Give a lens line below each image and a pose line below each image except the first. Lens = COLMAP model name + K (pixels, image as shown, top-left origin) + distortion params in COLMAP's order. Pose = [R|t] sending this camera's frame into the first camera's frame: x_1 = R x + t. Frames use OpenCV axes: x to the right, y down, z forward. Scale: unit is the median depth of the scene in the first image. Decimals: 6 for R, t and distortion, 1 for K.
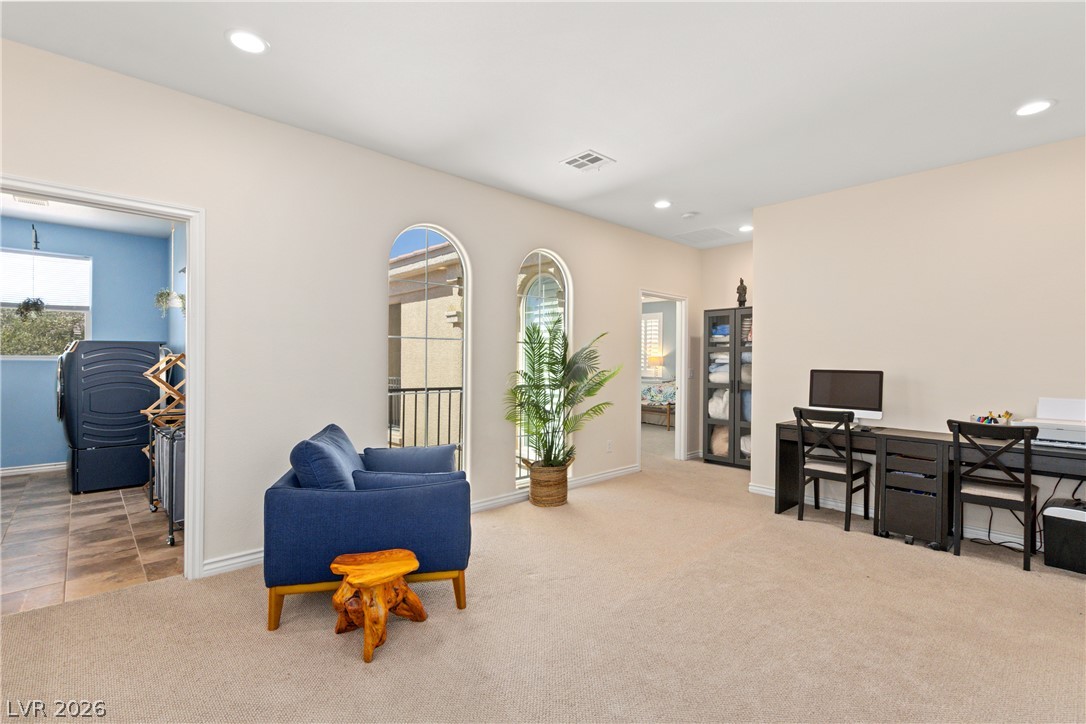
lens RADIAL K [[500.8, 0, 539.5], [0, 500.8, 361.5], [0, 0, 1]] dist [0.008085, -0.001553]
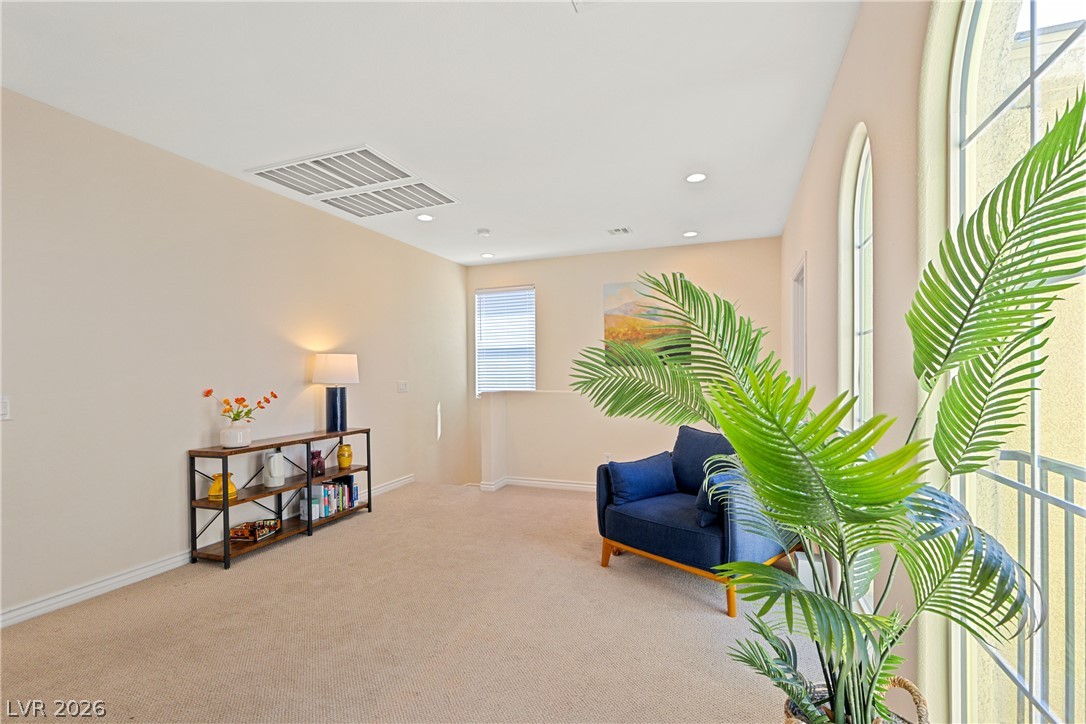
lens RADIAL K [[500.8, 0, 532.9], [0, 500.8, 372.9], [0, 0, 1]] dist [0.008085, -0.001553]
pose [[-0.901581, 0.002931, -0.432601, 0.631544], [0.000388, 0.999982, 0.005967, -0.004770], [0.432611, 0.005212, -0.901566, 2.347670]]
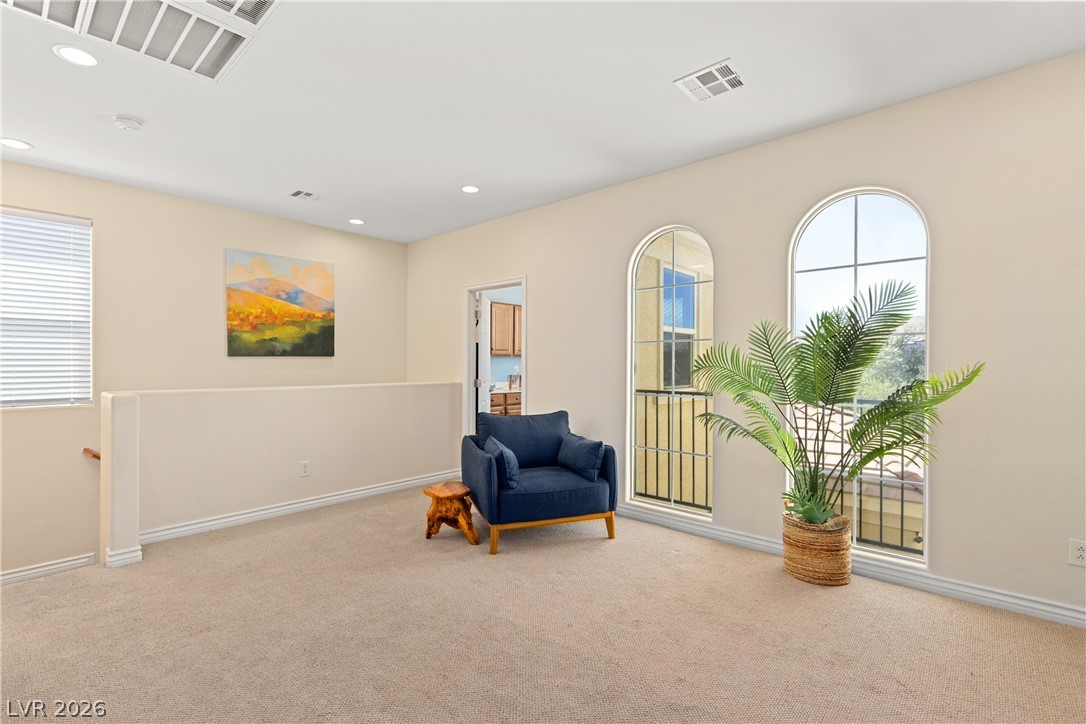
lens RADIAL K [[500.8, 0, 538.7], [0, 500.8, 363.8], [0, 0, 1]] dist [0.008085, -0.001553]
pose [[0.095789, -0.008194, -0.995368, 1.297961], [-0.008595, 0.999922, -0.009058, 0.015843], [0.995365, 0.009423, 0.095711, 1.126581]]
